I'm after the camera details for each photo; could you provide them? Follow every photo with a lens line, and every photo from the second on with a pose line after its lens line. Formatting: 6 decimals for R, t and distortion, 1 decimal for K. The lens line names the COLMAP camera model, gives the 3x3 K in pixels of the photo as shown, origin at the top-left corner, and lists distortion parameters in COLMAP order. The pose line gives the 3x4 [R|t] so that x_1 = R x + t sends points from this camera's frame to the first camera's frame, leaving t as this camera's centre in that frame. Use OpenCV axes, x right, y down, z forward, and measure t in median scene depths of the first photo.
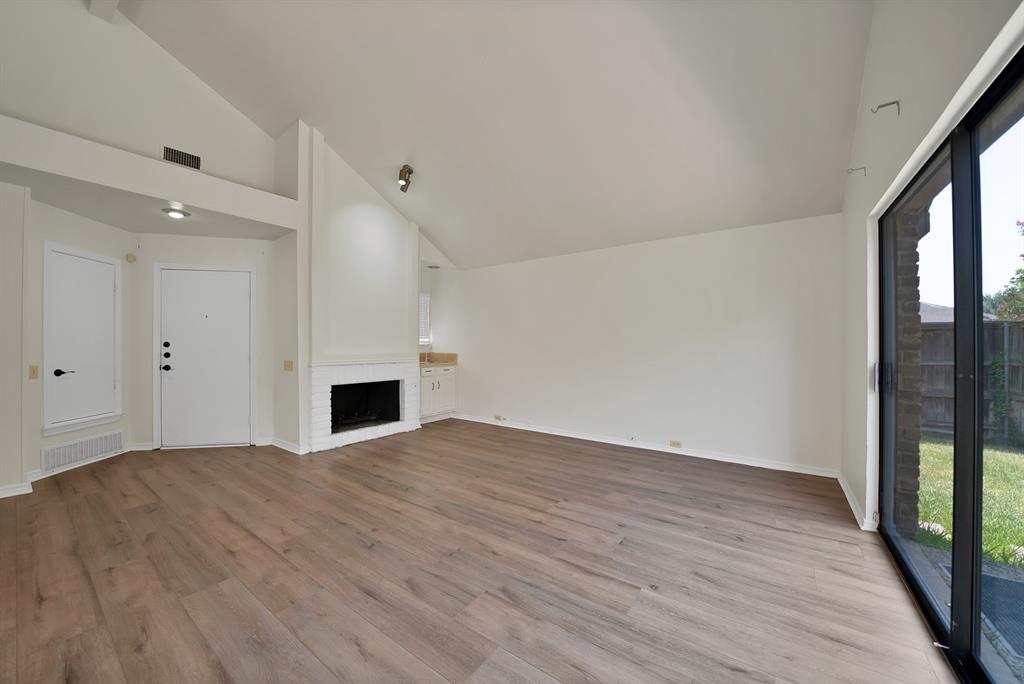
lens RADIAL K [[369.8, 0, 510.3], [0, 369.8, 345.3], [0, 0, 1]] dist [-0.021740, 0.000028]
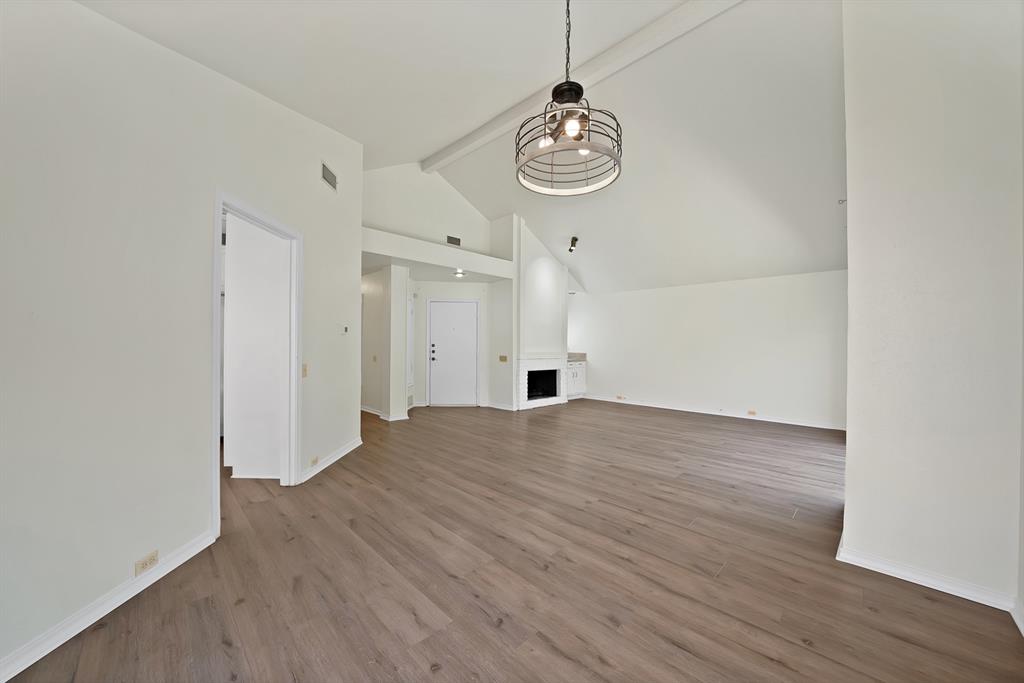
lens RADIAL K [[369.8, 0, 510.3], [0, 369.8, 344.8], [0, 0, 1]] dist [-0.021740, 0.000028]
pose [[0.986339, 0.009145, -0.164473, -0.305114], [-0.009609, 0.999952, -0.002025, -0.005642], [0.164447, 0.003578, 0.986379, -0.693376]]
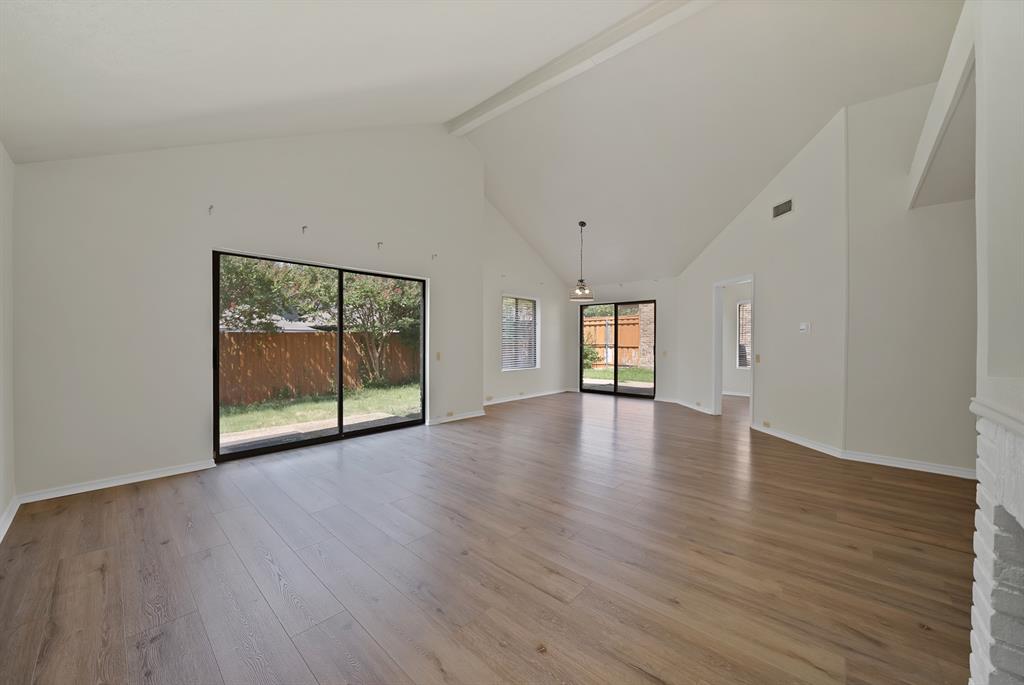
lens RADIAL K [[376.6, 0, 512.0], [0, 376.6, 342.5], [0, 0, 1]] dist [-0.029924, -0.000013]
pose [[-0.994084, -0.009242, 0.108223, -0.192718], [-0.008837, 0.999952, 0.004215, 0.002861], [-0.108257, 0.003233, -0.994118, 1.338481]]
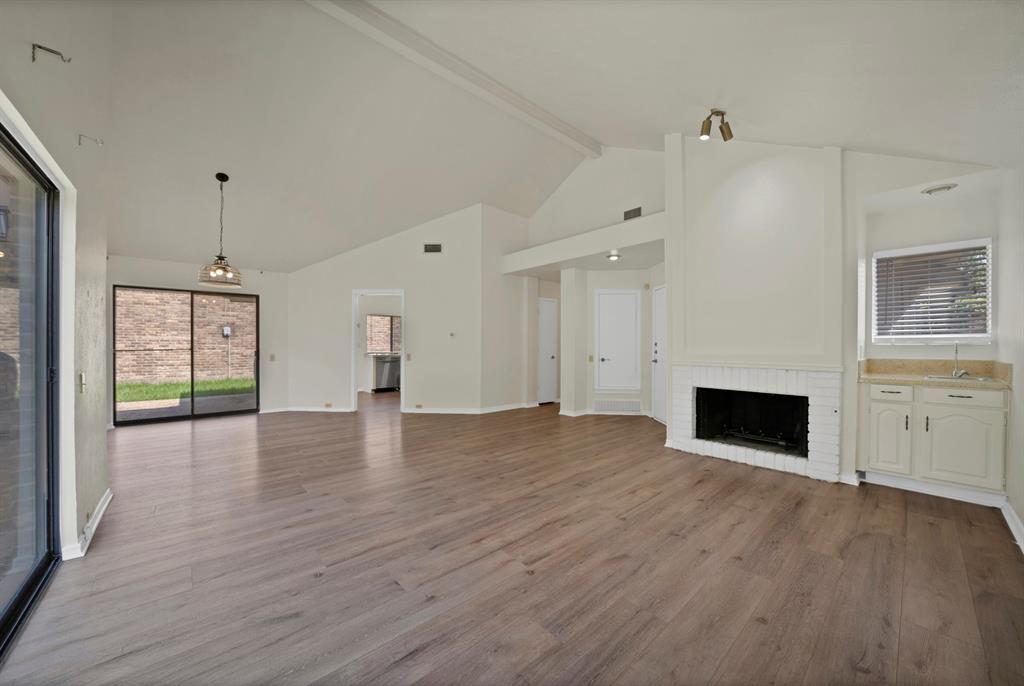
lens RADIAL K [[369.8, 0, 510.3], [0, 369.8, 346.3], [0, 0, 1]] dist [-0.021740, 0.000028]
pose [[-0.214836, 0.001139, -0.976649, 0.572849], [-0.002552, 0.999995, 0.001727, 0.004215], [0.976647, 0.002863, -0.214833, 0.779660]]
